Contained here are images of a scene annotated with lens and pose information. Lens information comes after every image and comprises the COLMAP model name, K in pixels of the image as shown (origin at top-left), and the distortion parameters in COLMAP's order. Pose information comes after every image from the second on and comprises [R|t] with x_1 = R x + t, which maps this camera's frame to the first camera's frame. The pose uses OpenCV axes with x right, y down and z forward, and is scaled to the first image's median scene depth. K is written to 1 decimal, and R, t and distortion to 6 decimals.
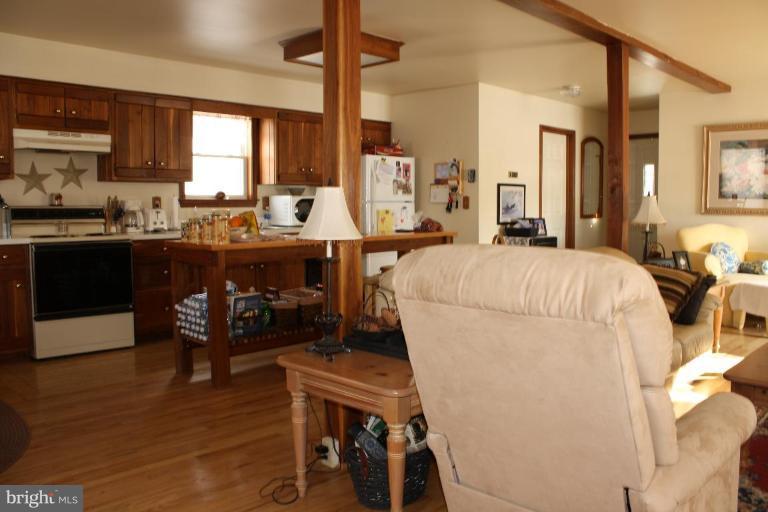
lens RADIAL K [[640.2, 0, 394.8], [0, 640.2, 249.9], [0, 0, 1]] dist [-0.174280, 0.160602]
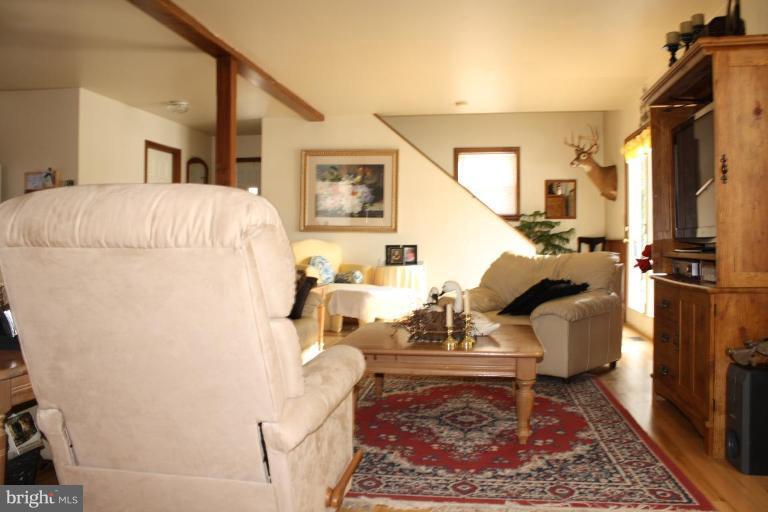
lens RADIAL K [[640.2, 0, 394.8], [0, 640.2, 249.9], [0, 0, 1]] dist [-0.174280, 0.160602]
pose [[0.818269, -0.000279, 0.574836, -0.008878], [0.035220, 0.998145, -0.049651, 0.038551], [-0.573756, 0.060874, 0.816761, 0.002736]]
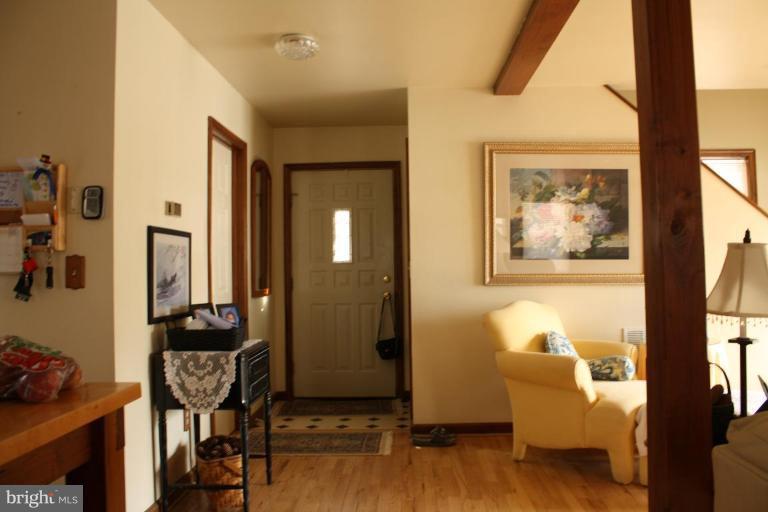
lens RADIAL K [[640.2, 0, 394.8], [0, 640.2, 249.9], [0, 0, 1]] dist [-0.174280, 0.160602]
pose [[0.741943, 0.013106, 0.670335, 0.005161], [0.059963, 0.994505, -0.085813, -0.047833], [-0.667777, 0.103863, 0.737080, 0.647653]]
